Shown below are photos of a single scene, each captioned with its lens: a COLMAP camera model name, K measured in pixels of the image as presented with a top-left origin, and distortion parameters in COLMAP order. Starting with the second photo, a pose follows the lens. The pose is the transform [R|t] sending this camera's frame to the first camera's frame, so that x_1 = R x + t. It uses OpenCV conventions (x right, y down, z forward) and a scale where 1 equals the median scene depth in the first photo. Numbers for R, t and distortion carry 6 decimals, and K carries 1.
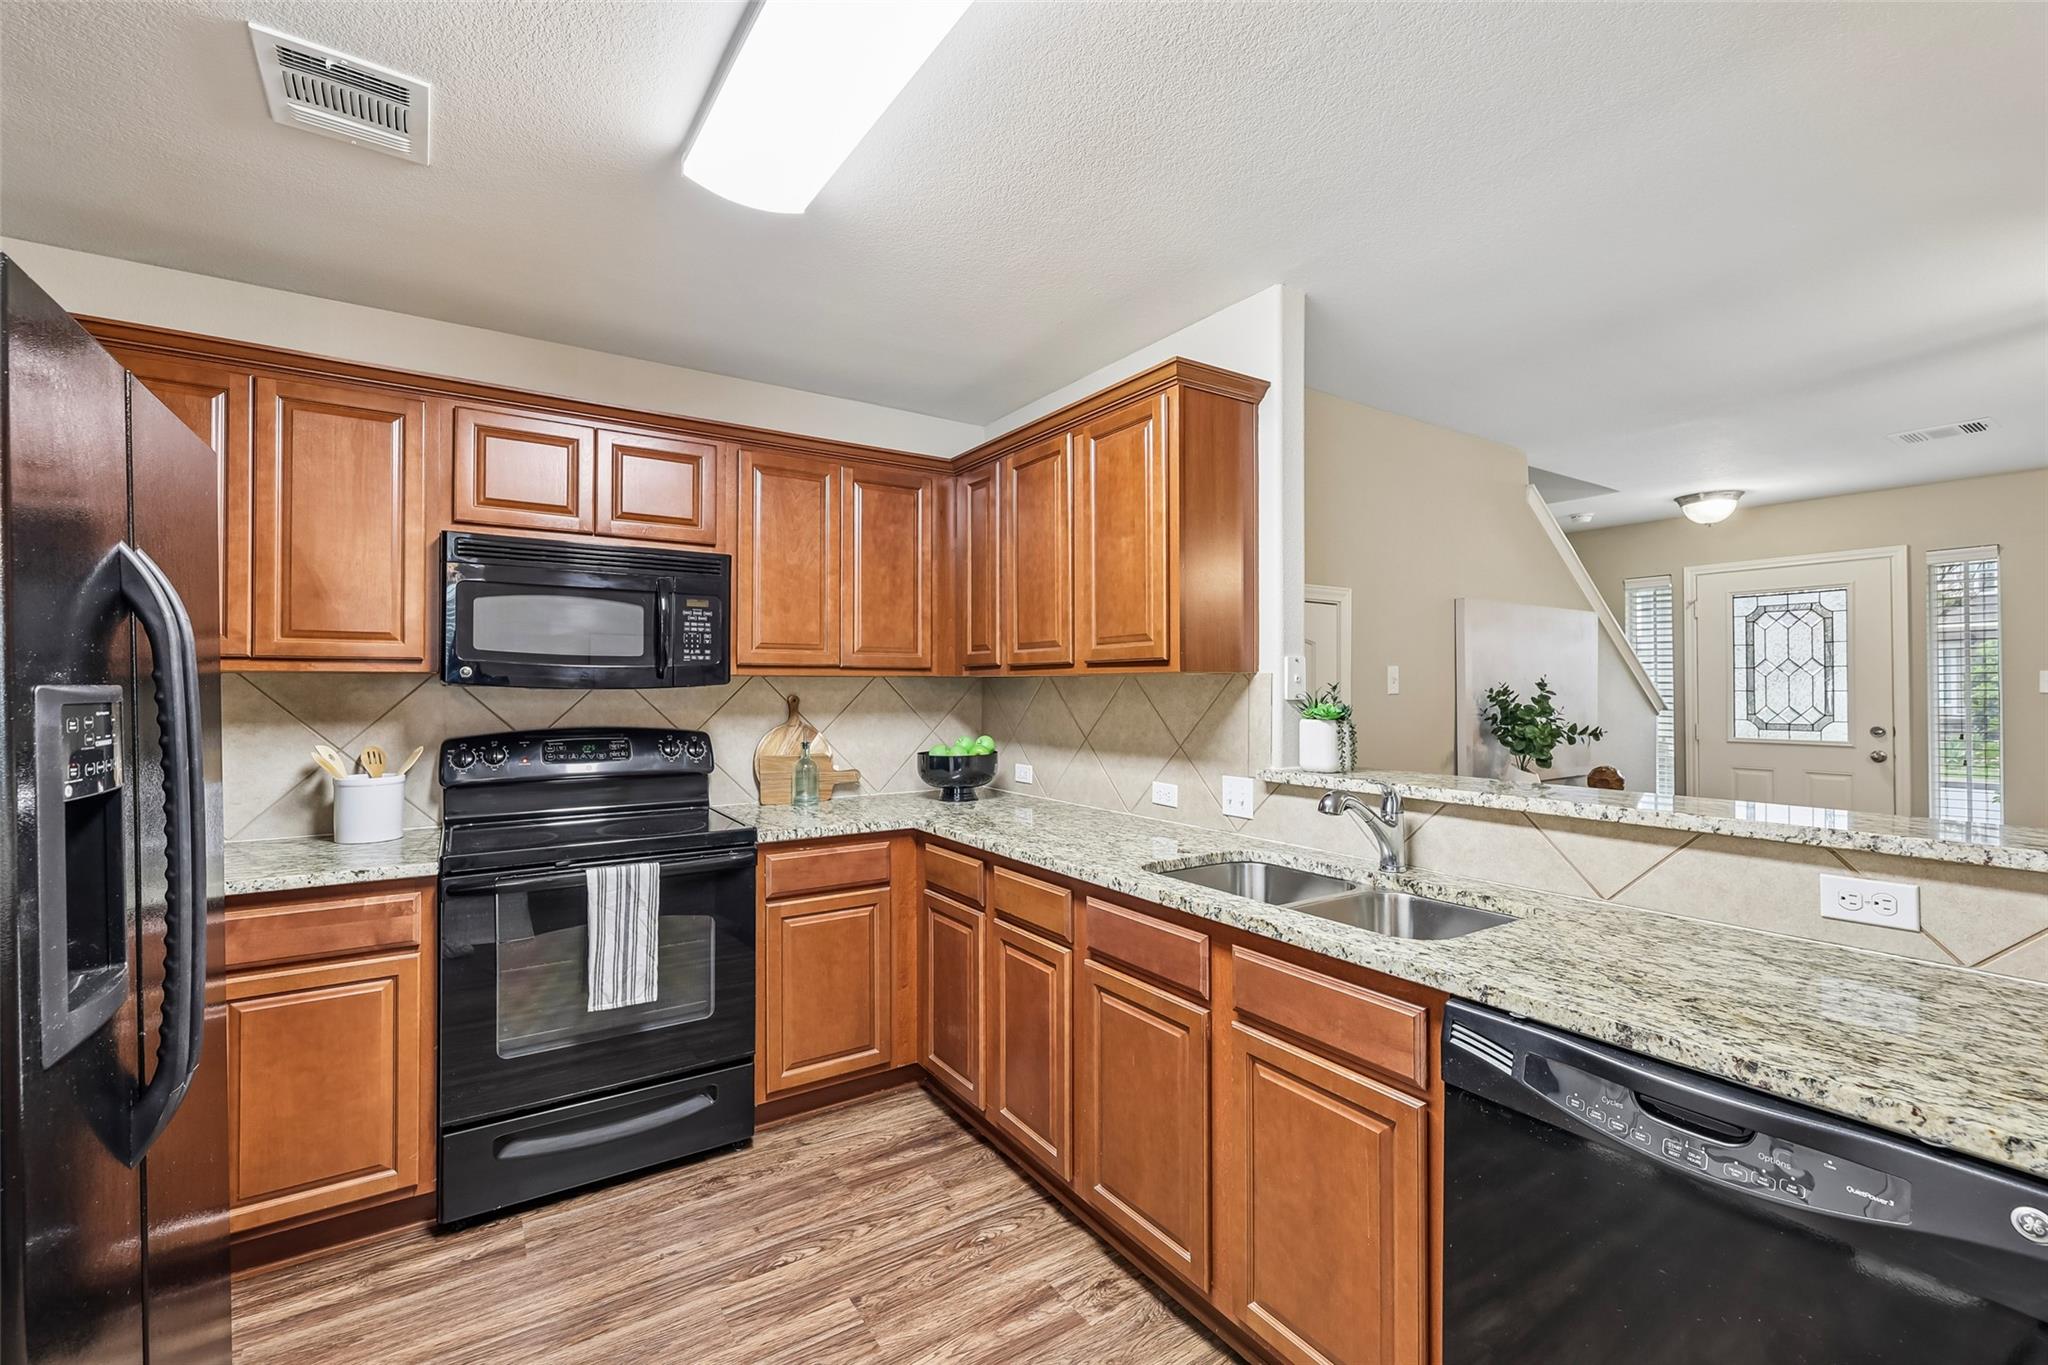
lens RADIAL K [[865.1, 0, 1029.5], [0, 865.1, 680.5], [0, 0, 1]] dist [0.000888, 0.000605]
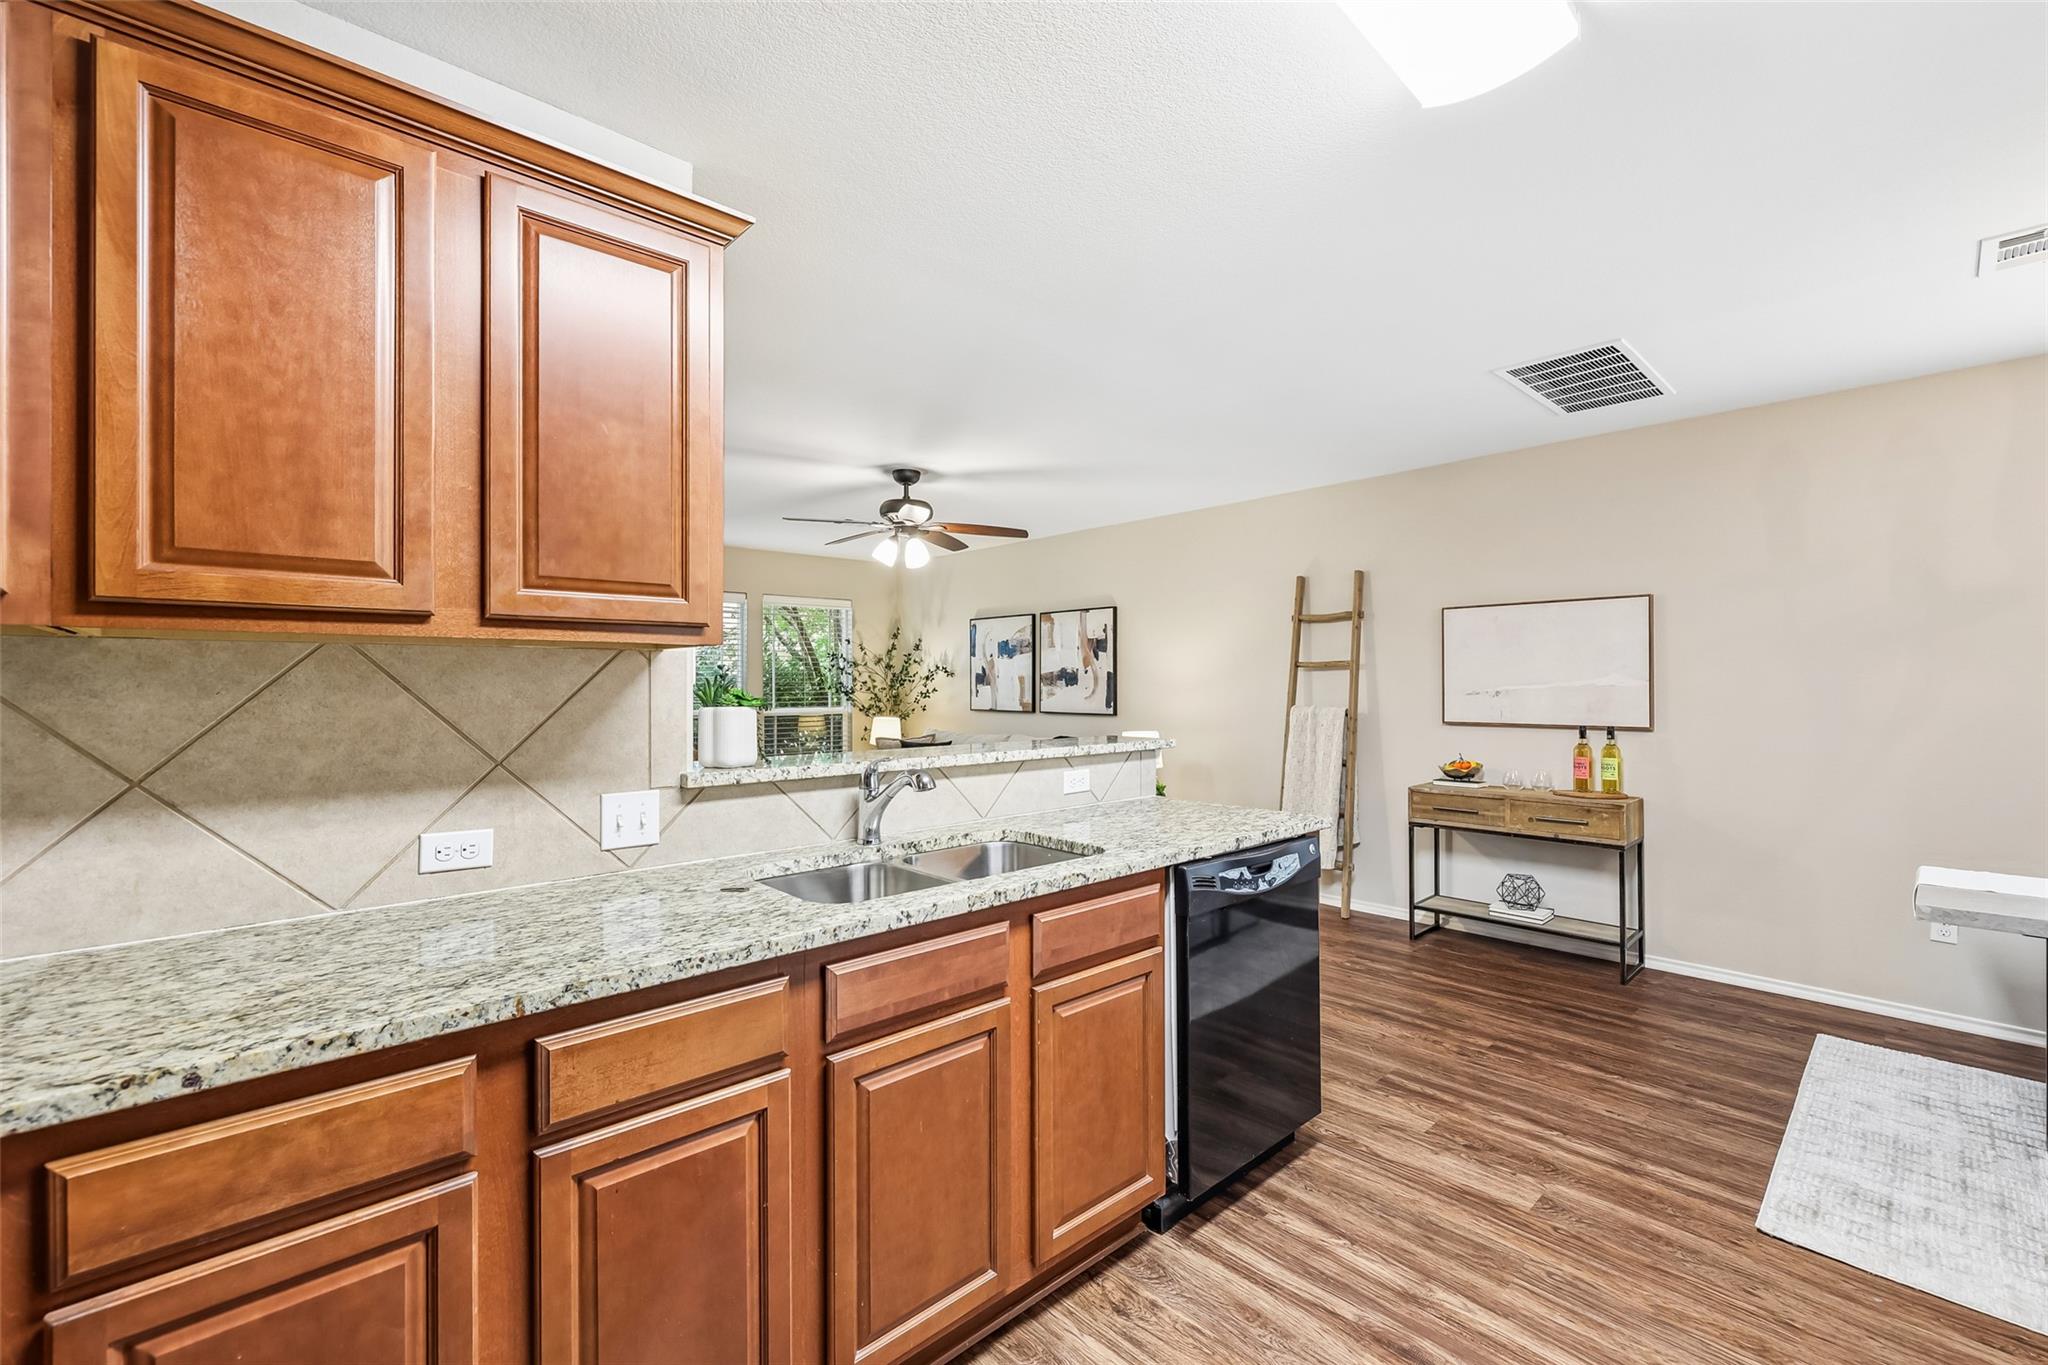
lens RADIAL K [[865.1, 0, 1039.4], [0, 865.1, 694.5], [0, 0, 1]] dist [0.000888, 0.000605]
pose [[-0.158653, -0.019134, 0.987149, -0.601828], [-0.009324, 0.999797, 0.017880, 0.015406], [-0.987290, -0.006367, -0.158799, 0.879460]]
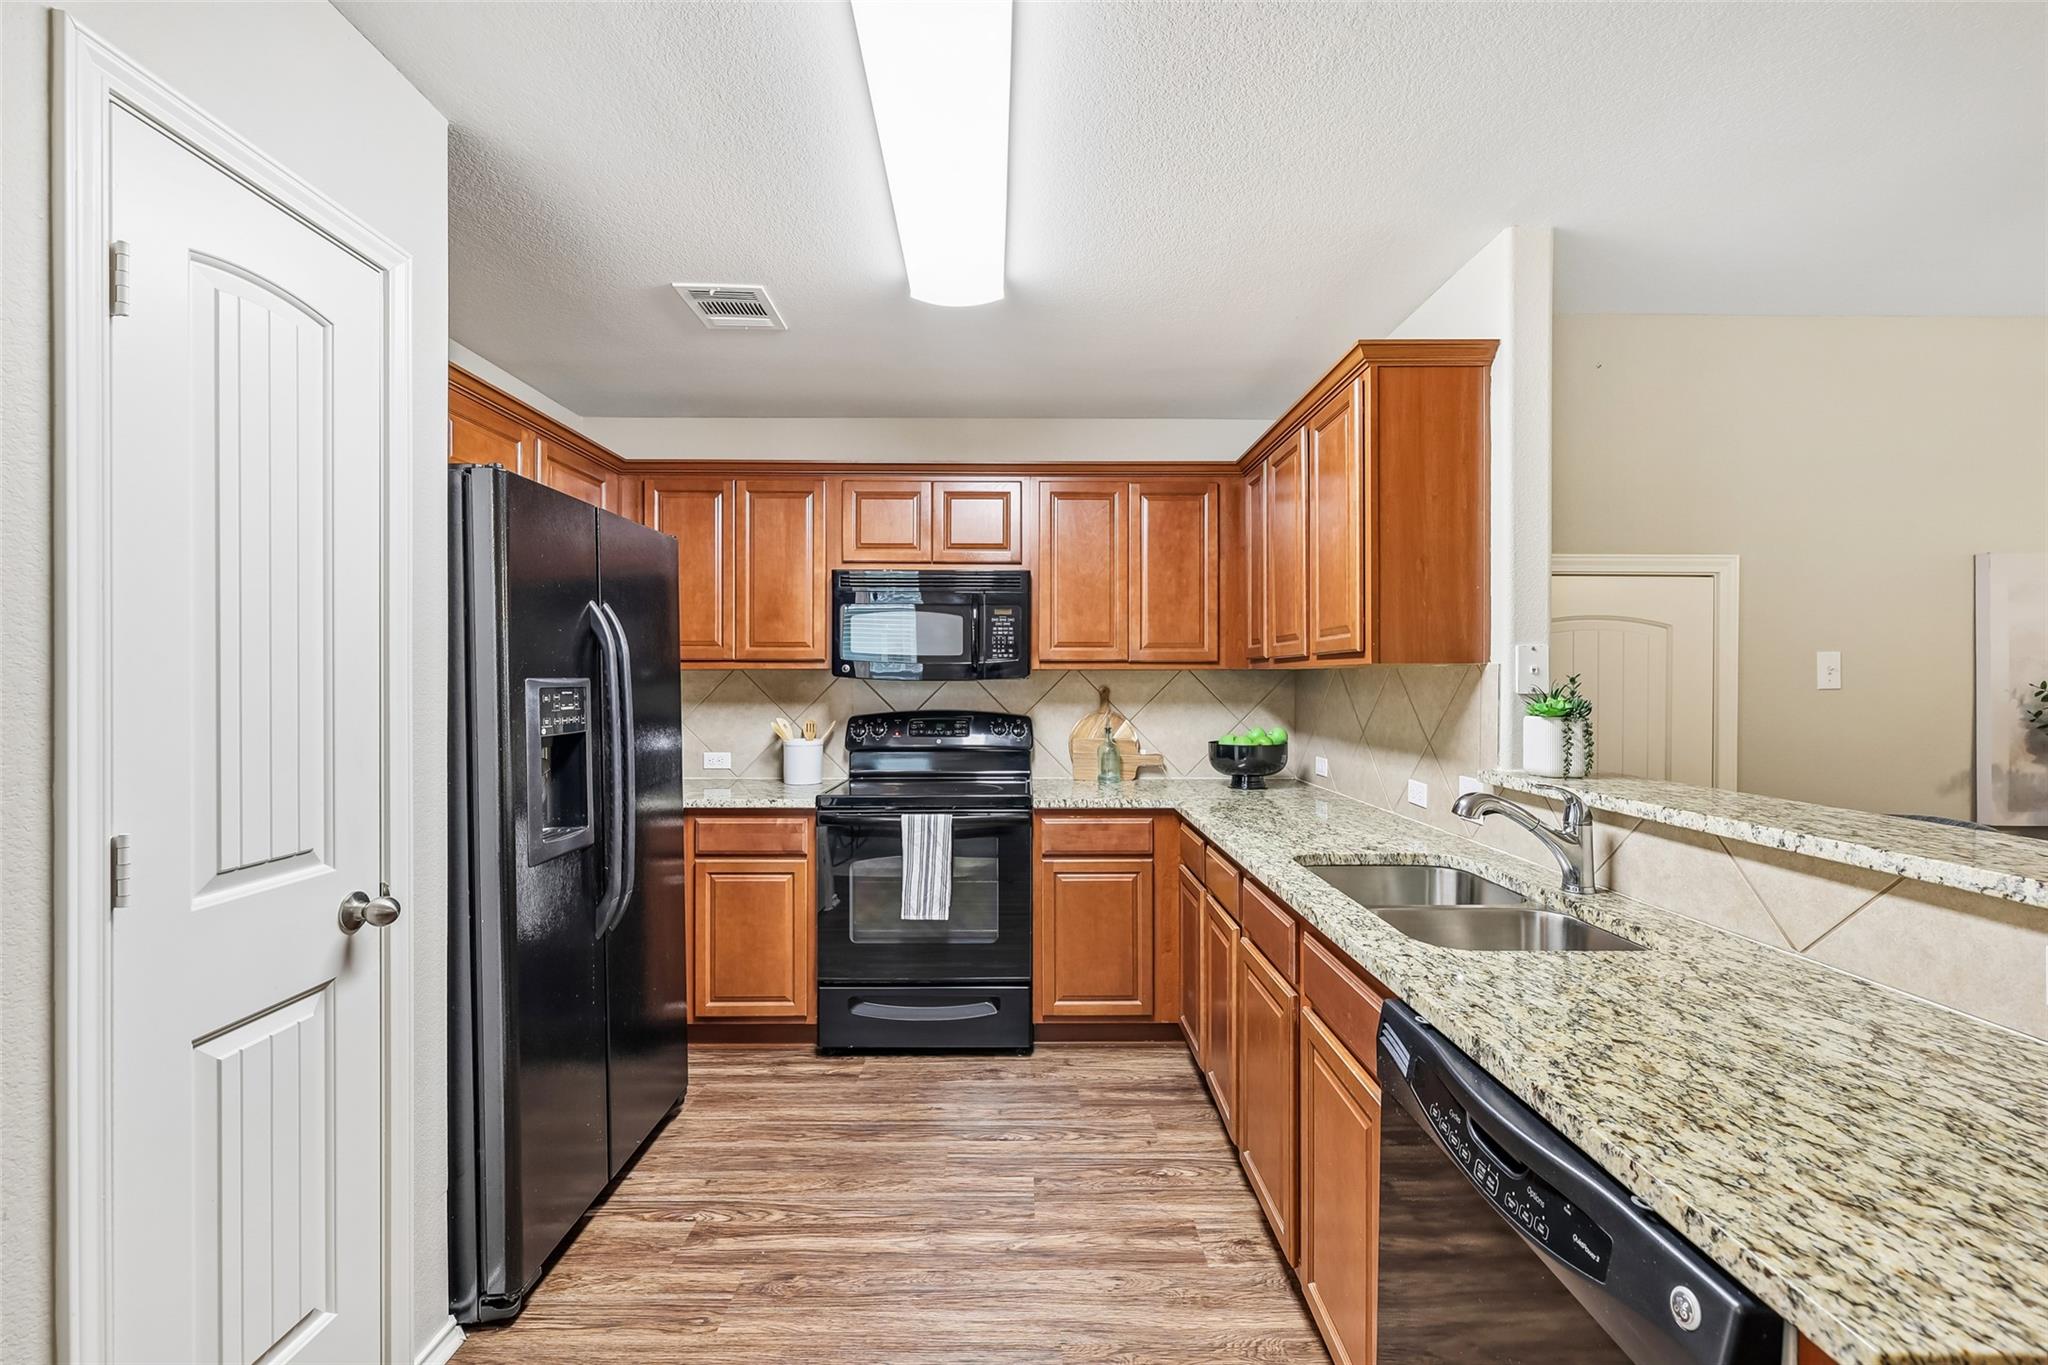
lens RADIAL K [[865.1, 0, 1029.4], [0, 865.1, 680.8], [0, 0, 1]] dist [0.000888, 0.000605]
pose [[0.838621, 0.001279, -0.544714, 0.392753], [0.003464, 0.999964, 0.007681, 0.000393], [0.544705, -0.008329, 0.838587, -0.022824]]
